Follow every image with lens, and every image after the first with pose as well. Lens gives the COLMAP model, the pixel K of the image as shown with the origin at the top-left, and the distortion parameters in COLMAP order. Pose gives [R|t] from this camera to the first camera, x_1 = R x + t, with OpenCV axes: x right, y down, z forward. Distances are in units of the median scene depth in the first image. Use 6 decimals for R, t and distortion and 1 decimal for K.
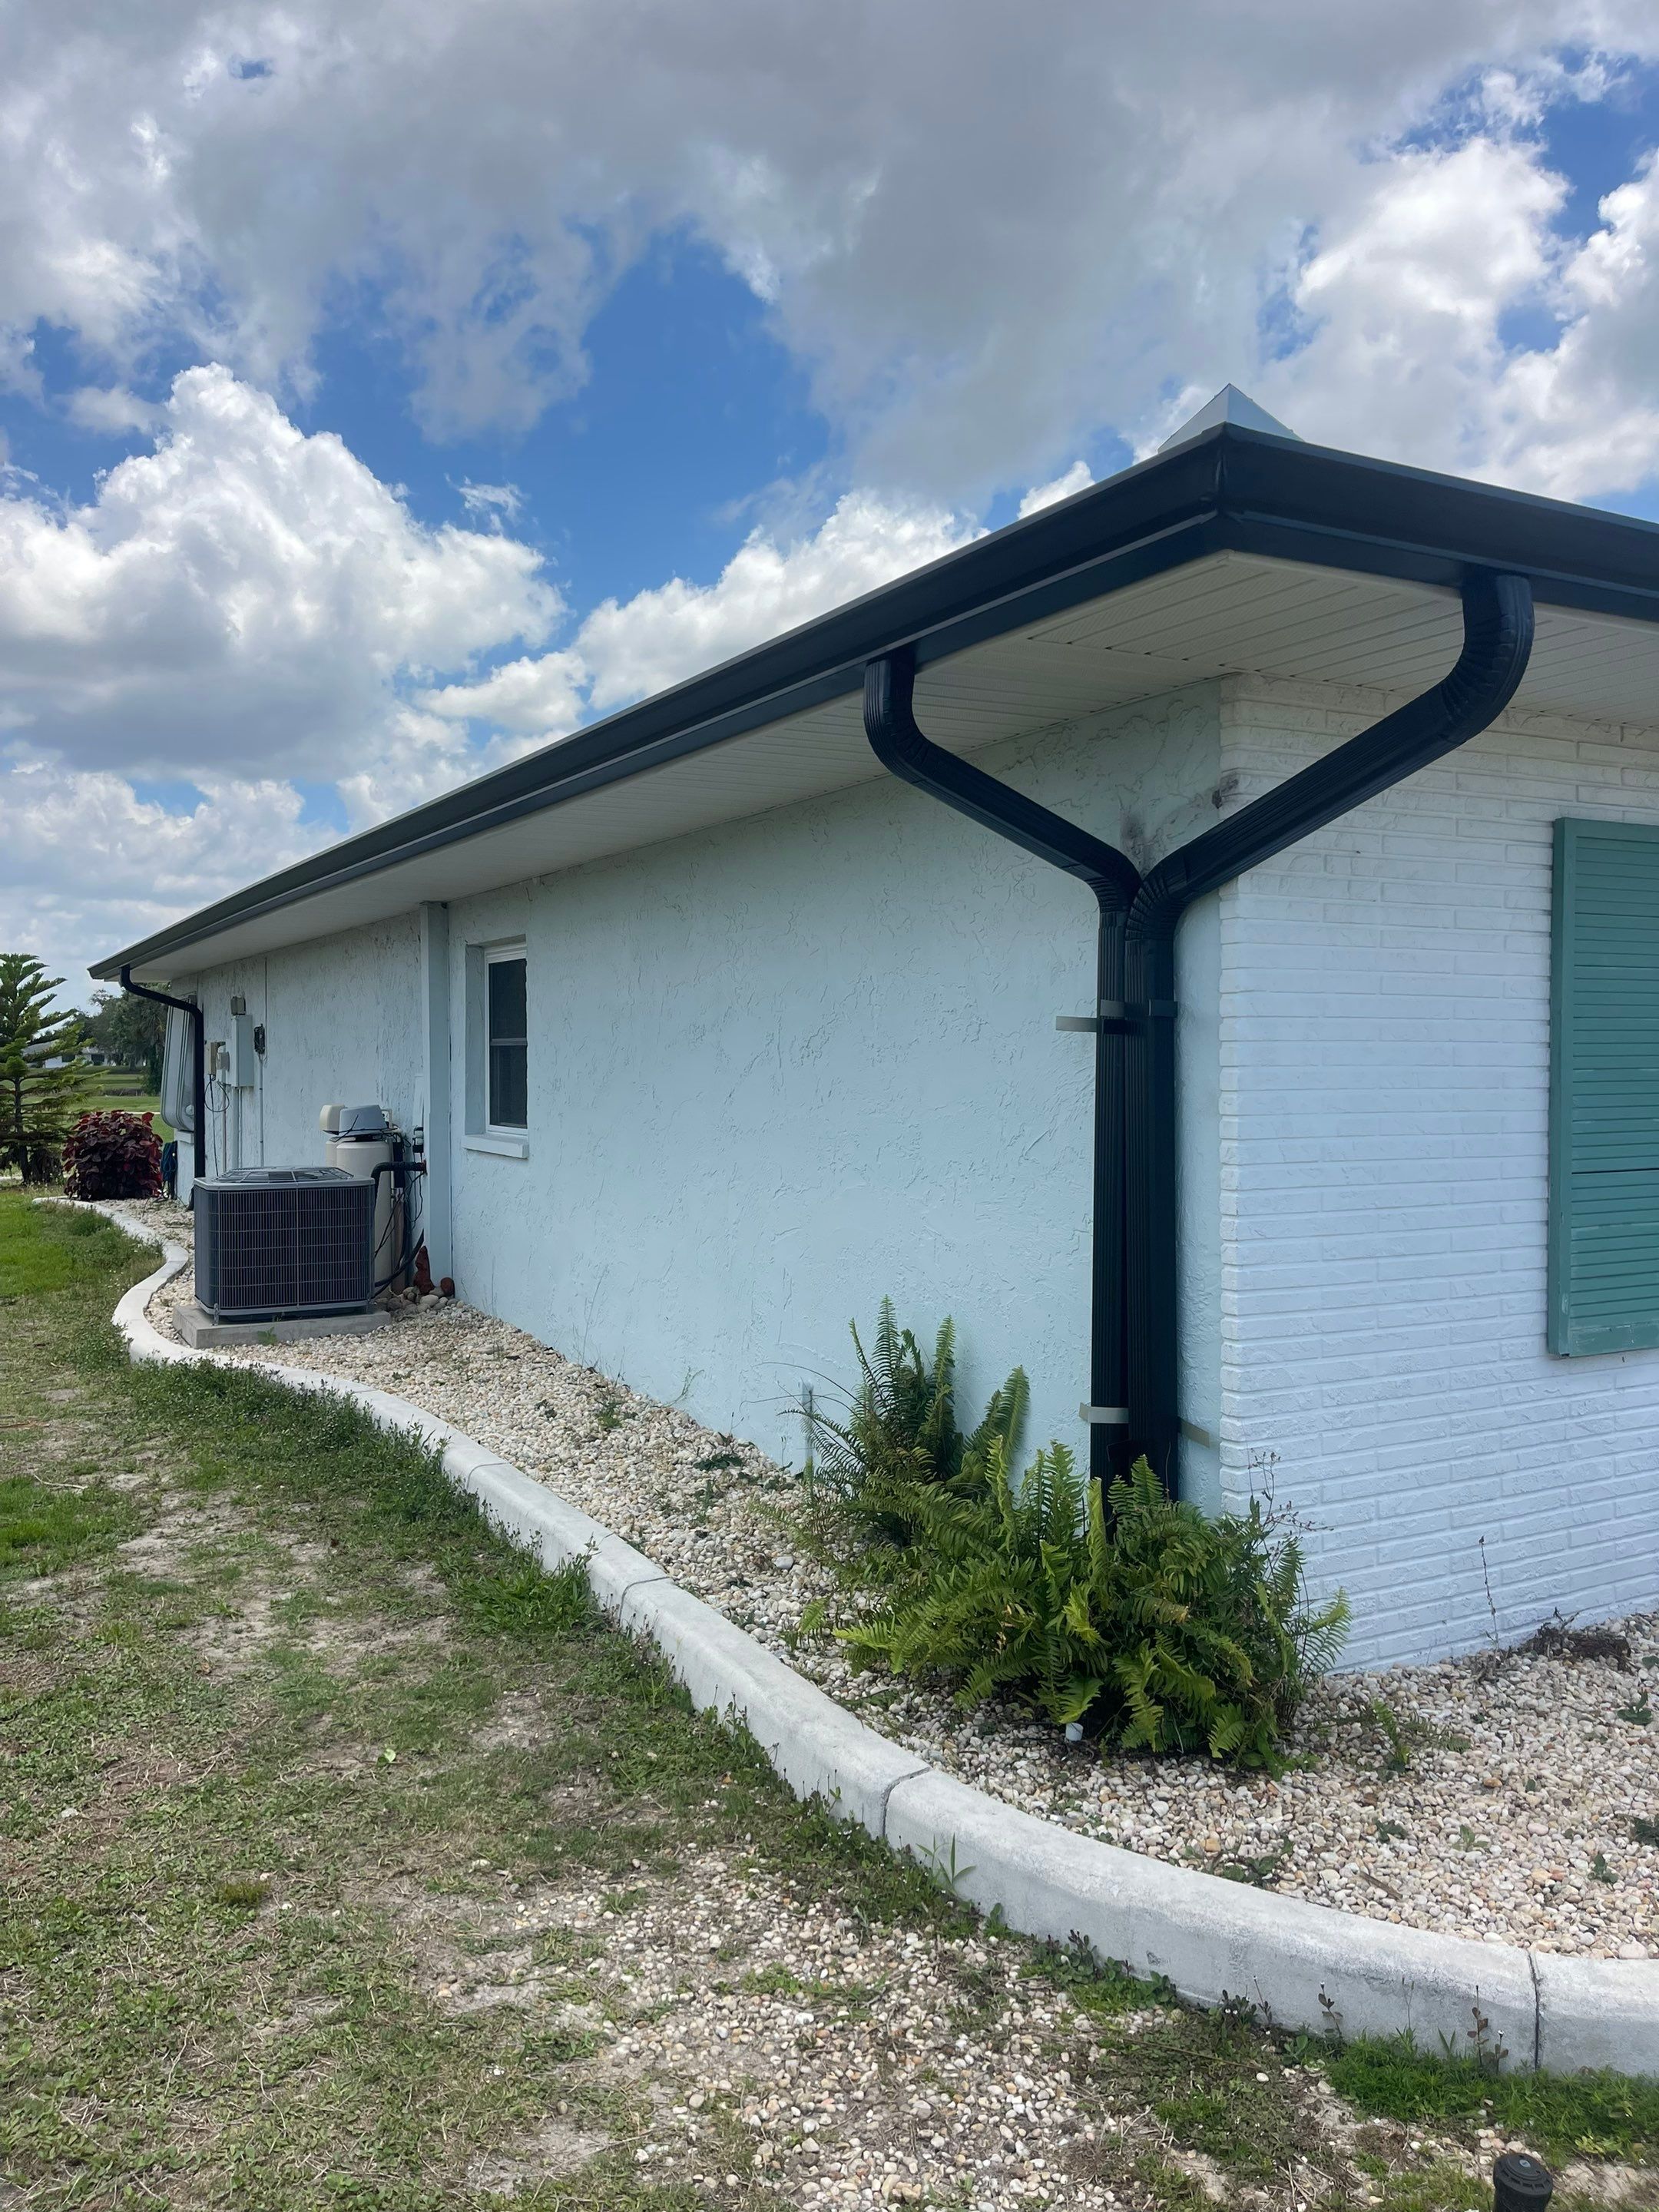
lens RADIAL K [[1508.3, 0, 784.7], [0, 1508.3, 1106.3], [0, 0, 1]] dist [0.055604, -0.067644]
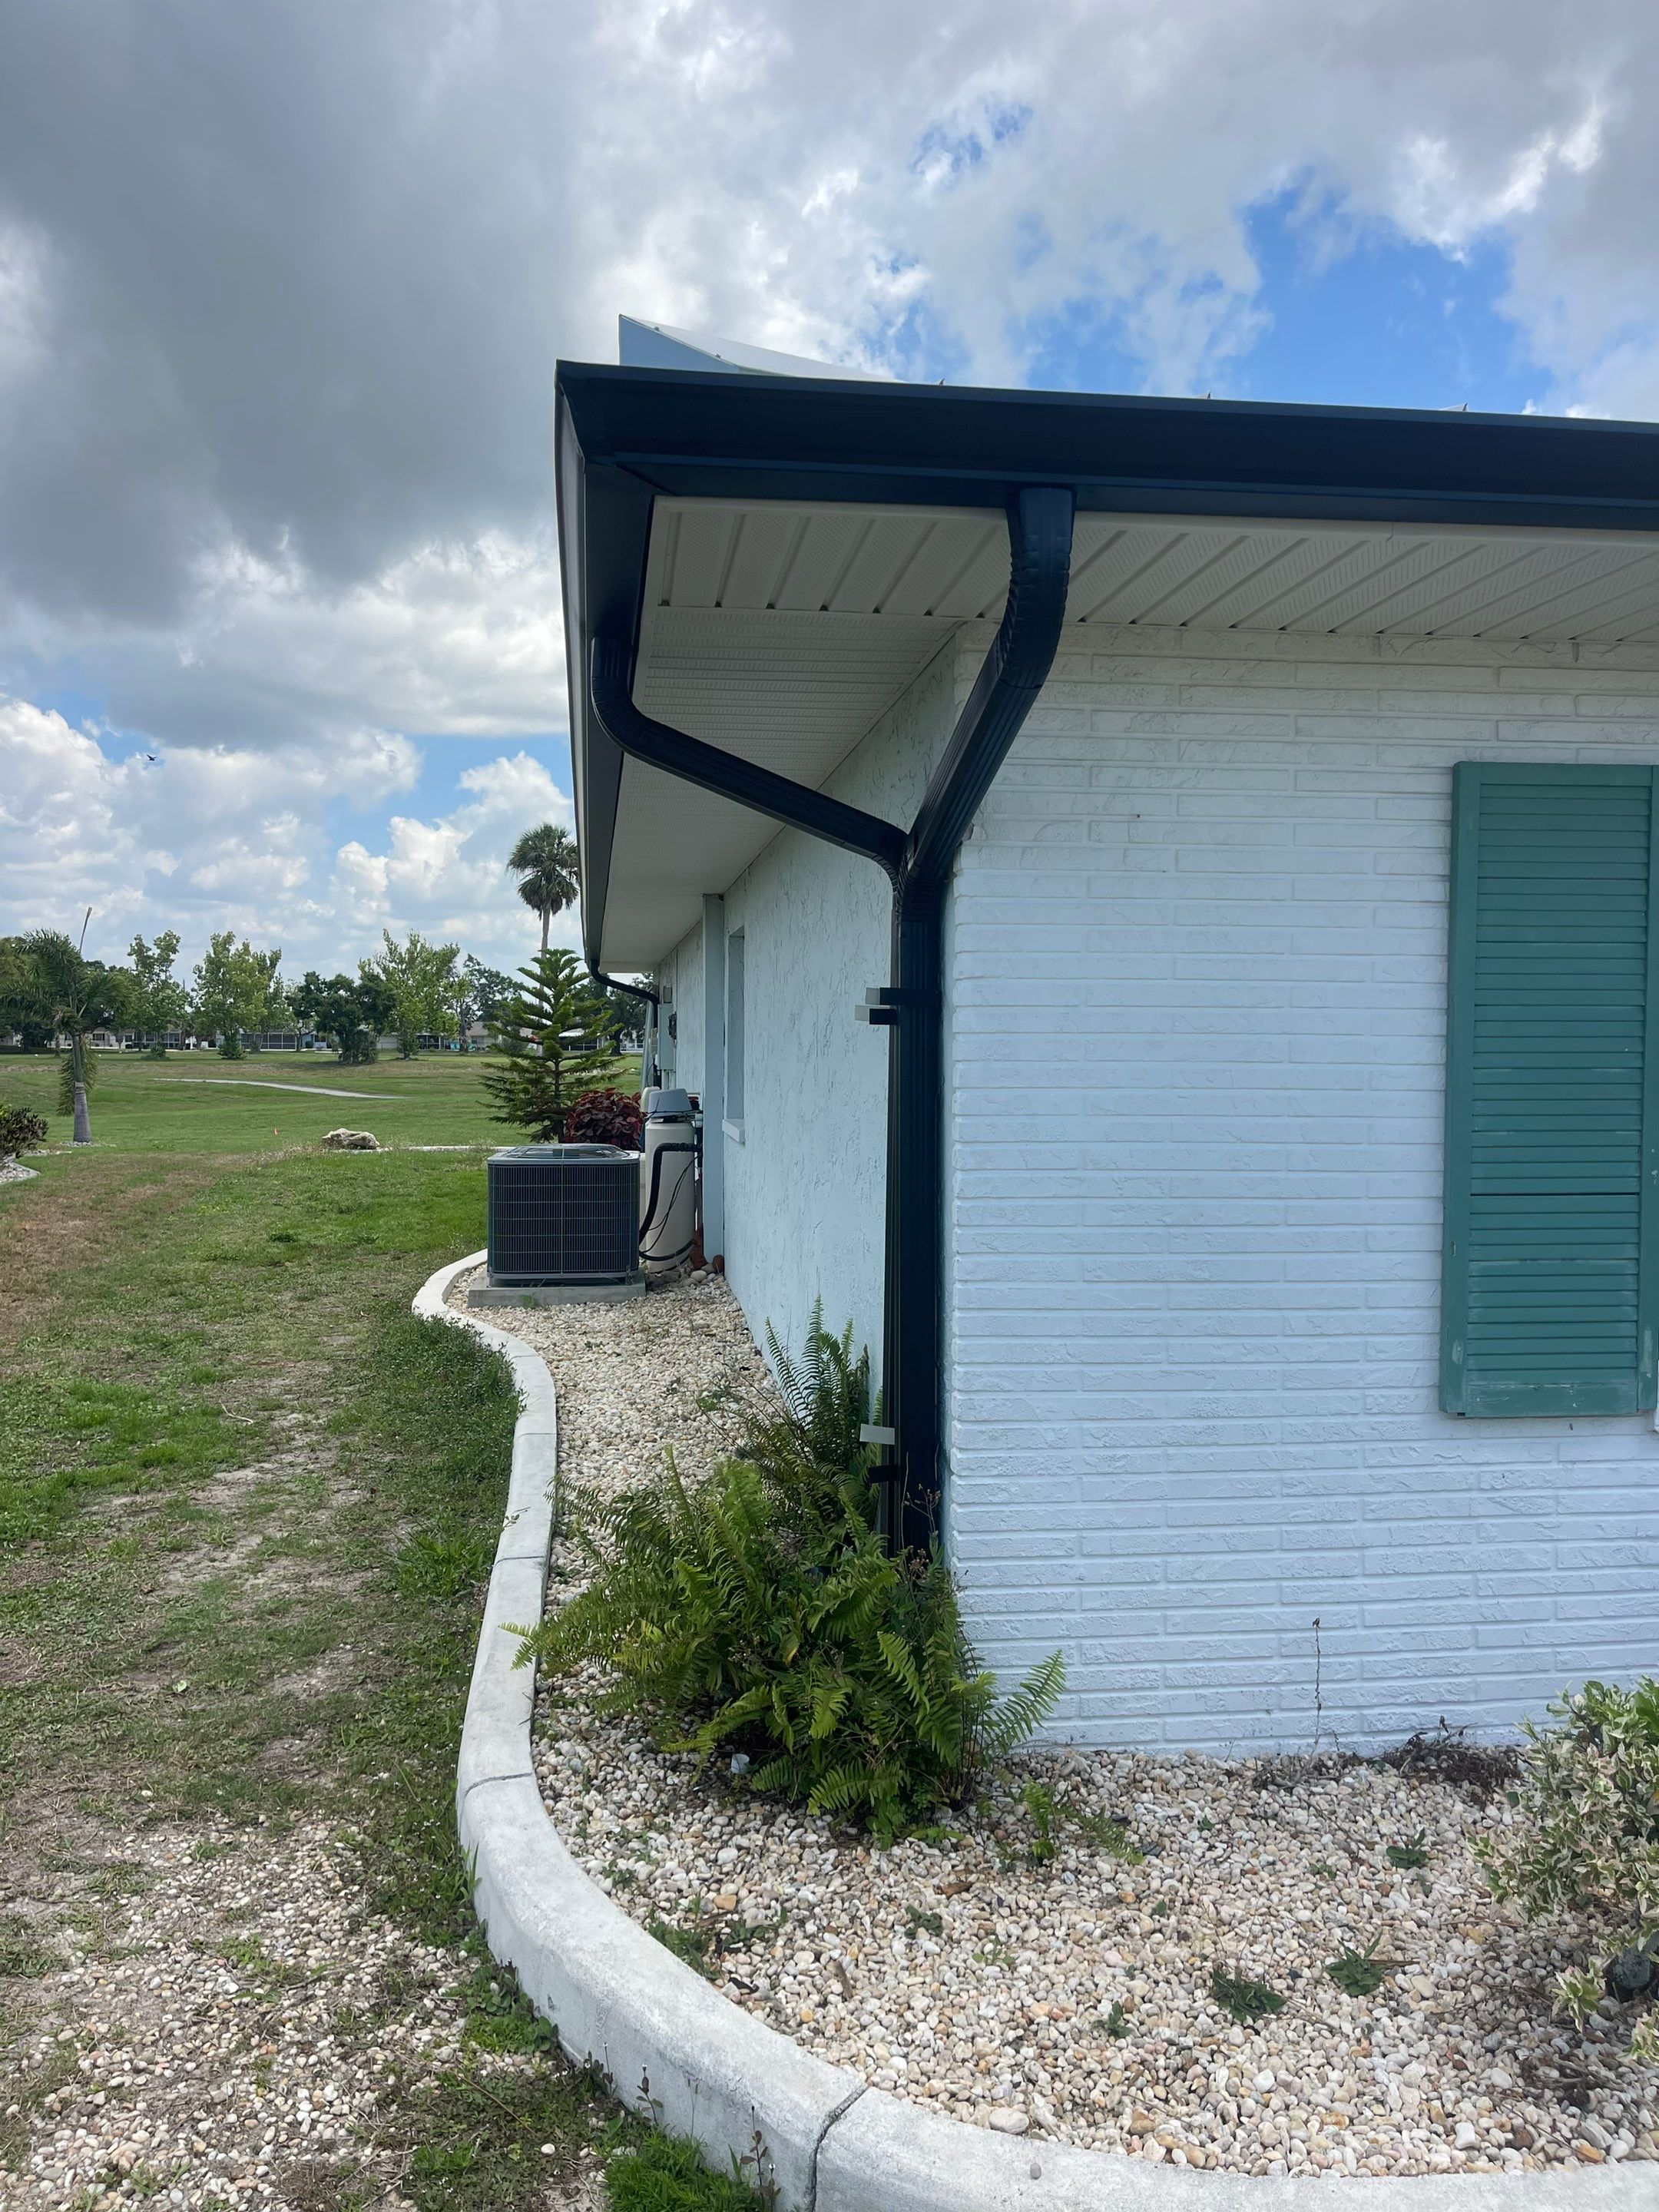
lens RADIAL K [[1508.3, 0, 784.7], [0, 1508.3, 1106.3], [0, 0, 1]] dist [0.055604, -0.067644]
pose [[0.943772, 0.020057, -0.329987, 0.451114], [-0.016913, 0.999780, 0.012396, -0.007850], [0.330164, -0.006118, 0.943904, 0.105249]]
